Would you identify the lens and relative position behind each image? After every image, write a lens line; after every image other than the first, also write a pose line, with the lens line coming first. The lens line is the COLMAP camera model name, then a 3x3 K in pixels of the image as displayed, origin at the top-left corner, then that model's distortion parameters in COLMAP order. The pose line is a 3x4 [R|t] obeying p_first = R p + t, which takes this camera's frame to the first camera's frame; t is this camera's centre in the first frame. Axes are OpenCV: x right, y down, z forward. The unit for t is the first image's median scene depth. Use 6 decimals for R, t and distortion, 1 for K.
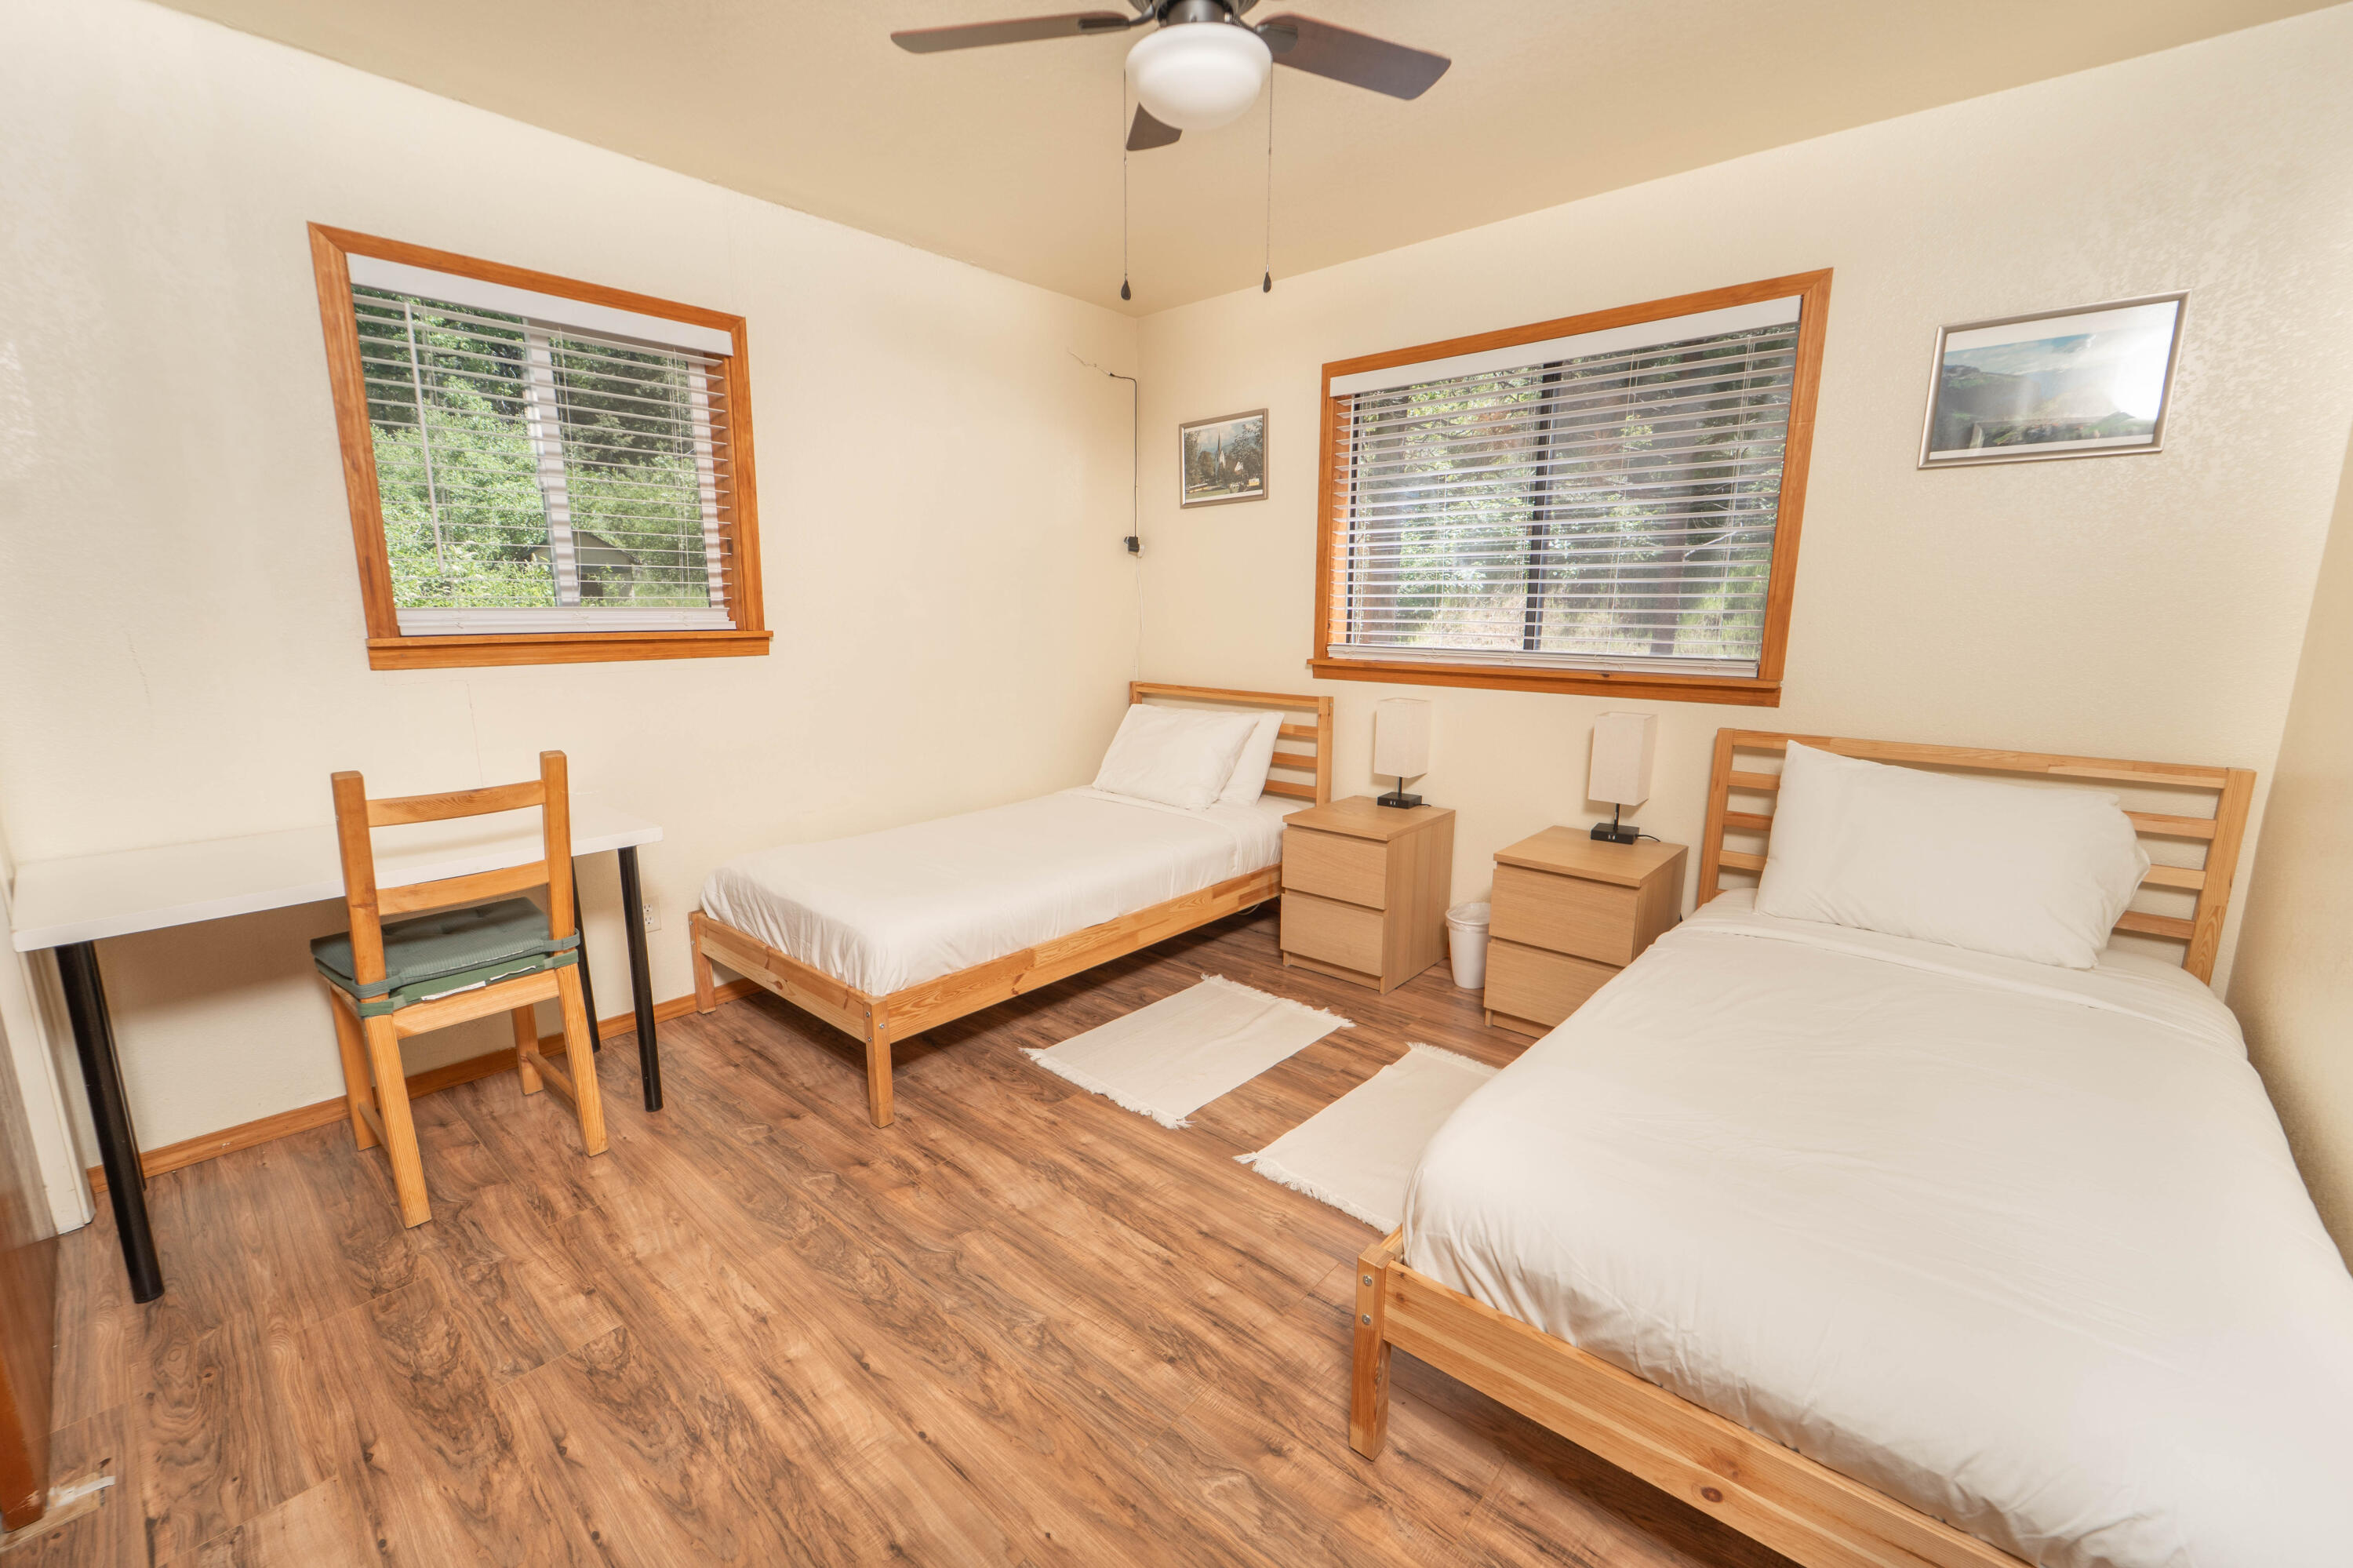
lens RADIAL K [[942.0, 0, 1176.5], [0, 942.0, 784.0], [0, 0, 1]] dist [0.029648, 0.000212]
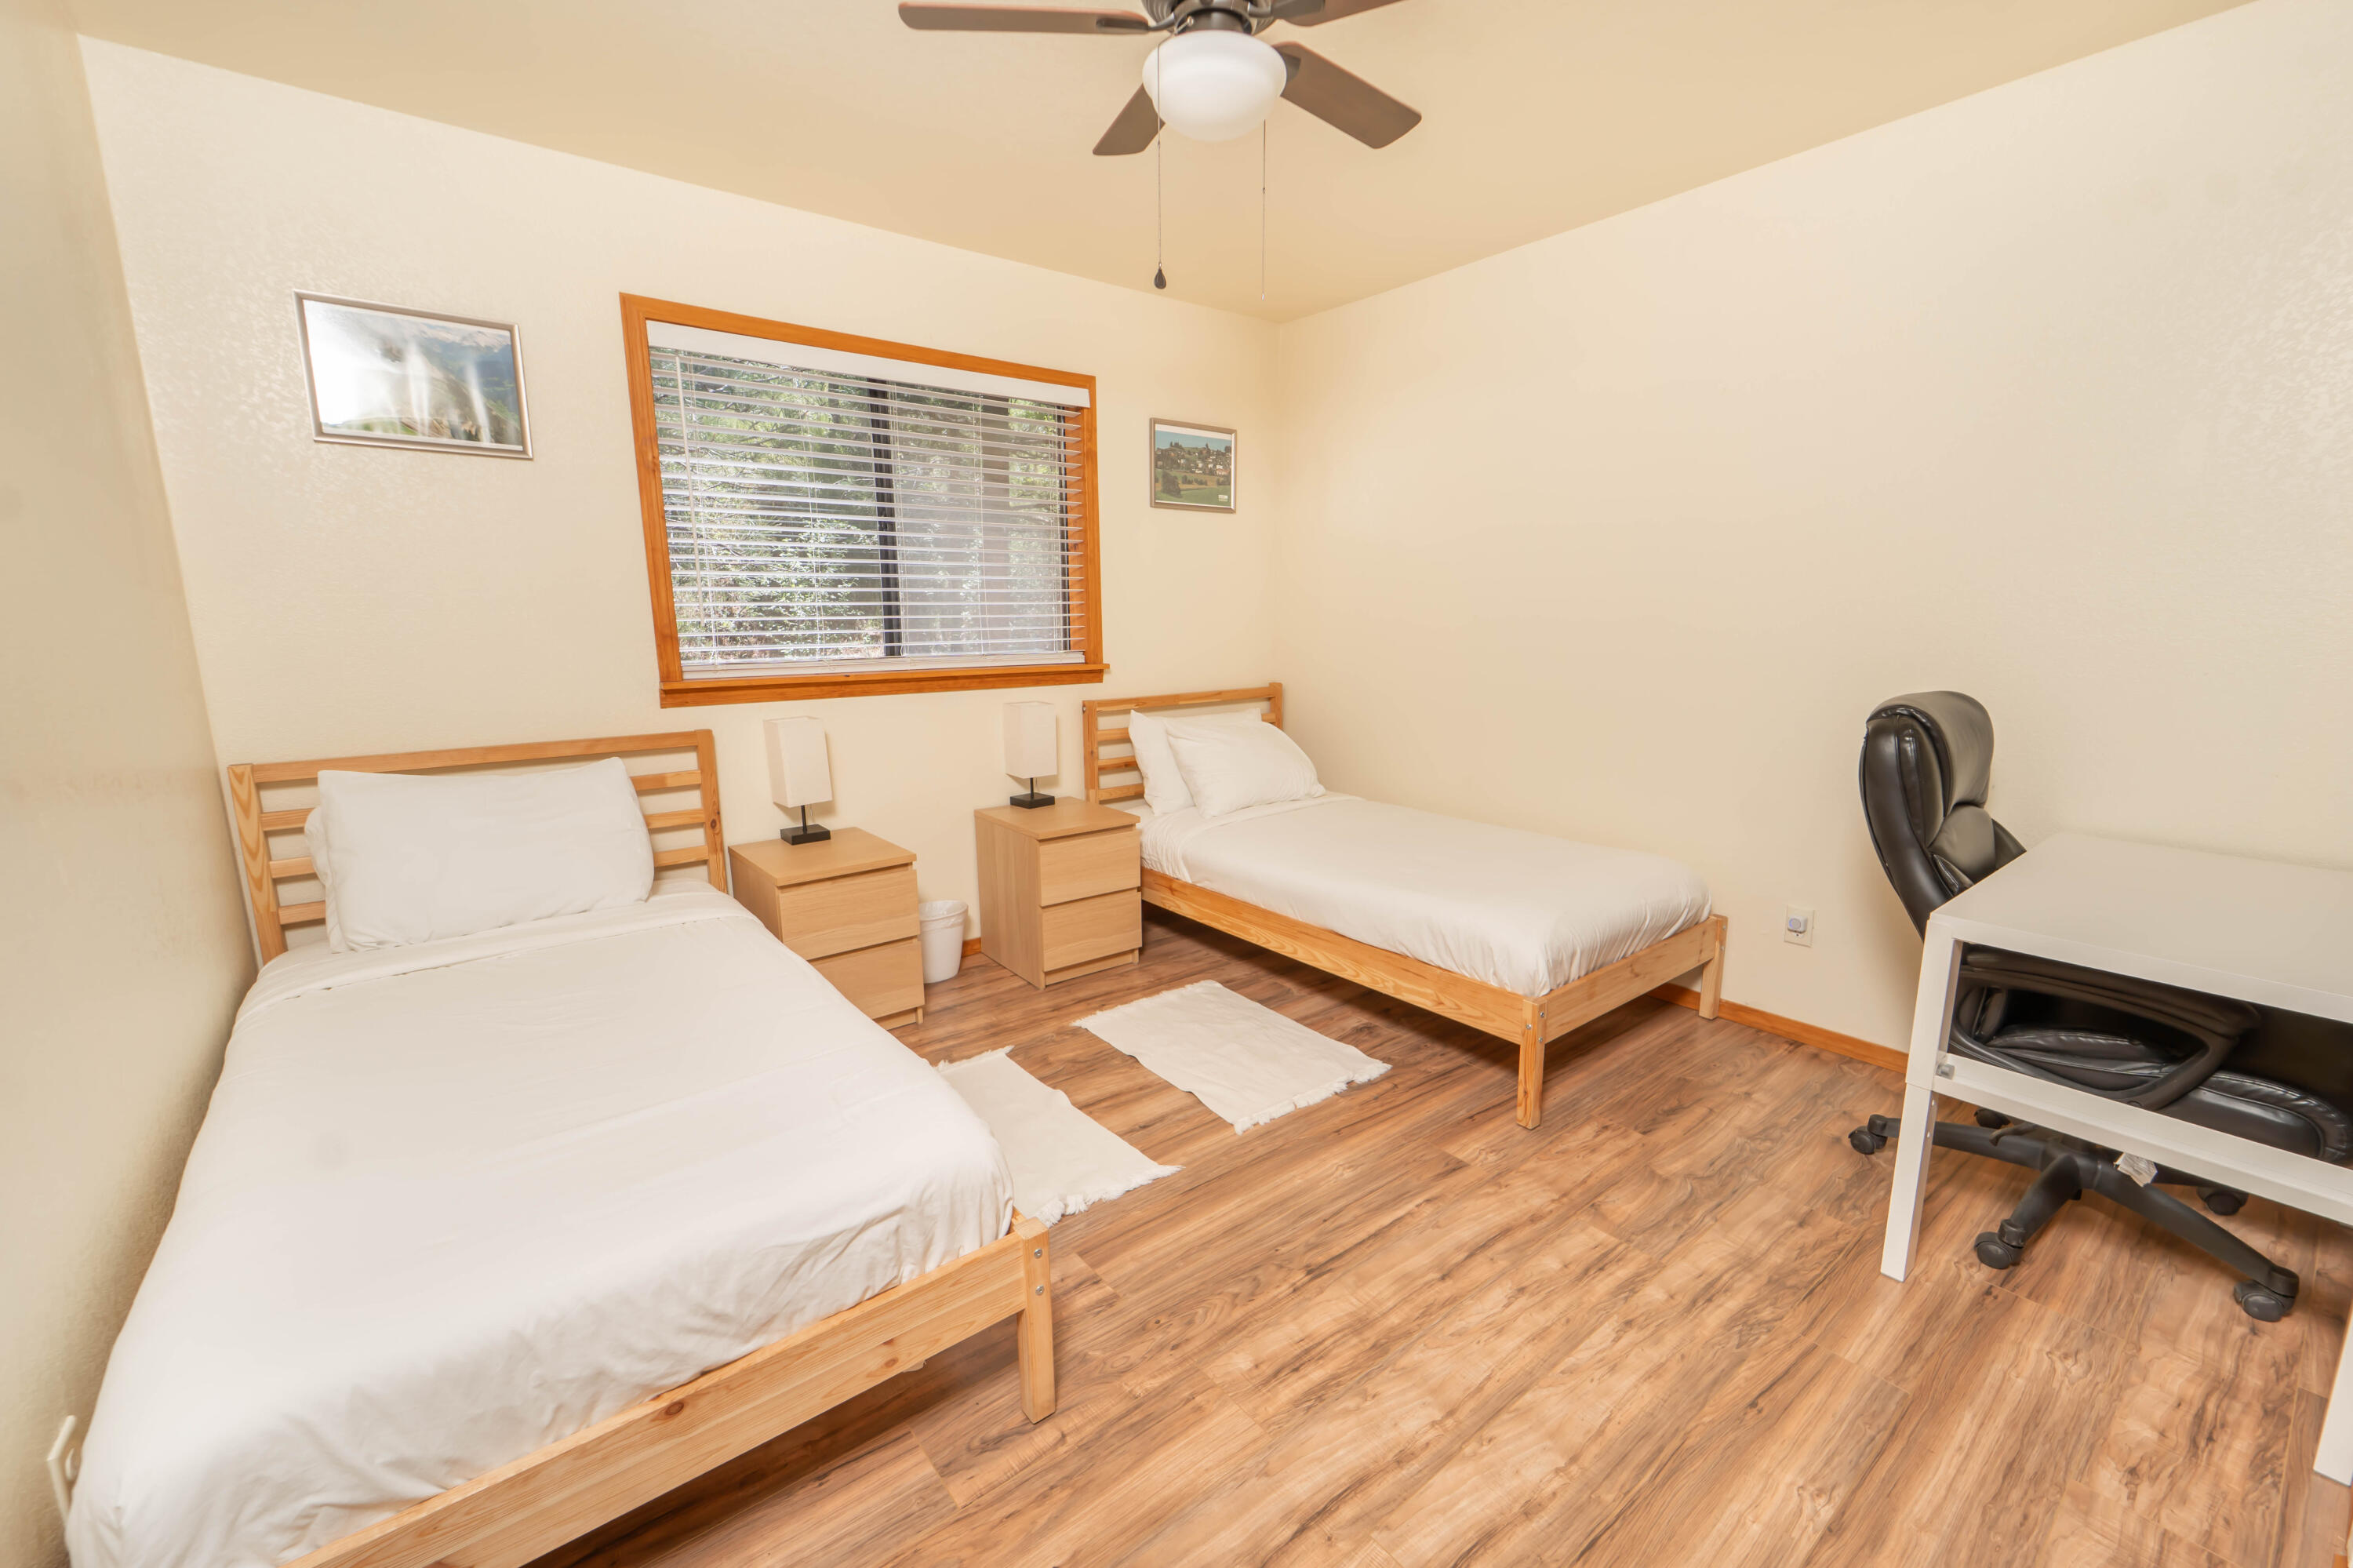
lens RADIAL K [[973.5, 0, 1175.3], [0, 973.5, 771.9], [0, 0, 1]] dist [-0.012130, -0.000377]
pose [[0.194209, -0.175491, 0.965135, -0.677633], [0.193128, 0.971452, 0.137778, -0.115875], [-0.961761, 0.159636, 0.222557, 0.549883]]
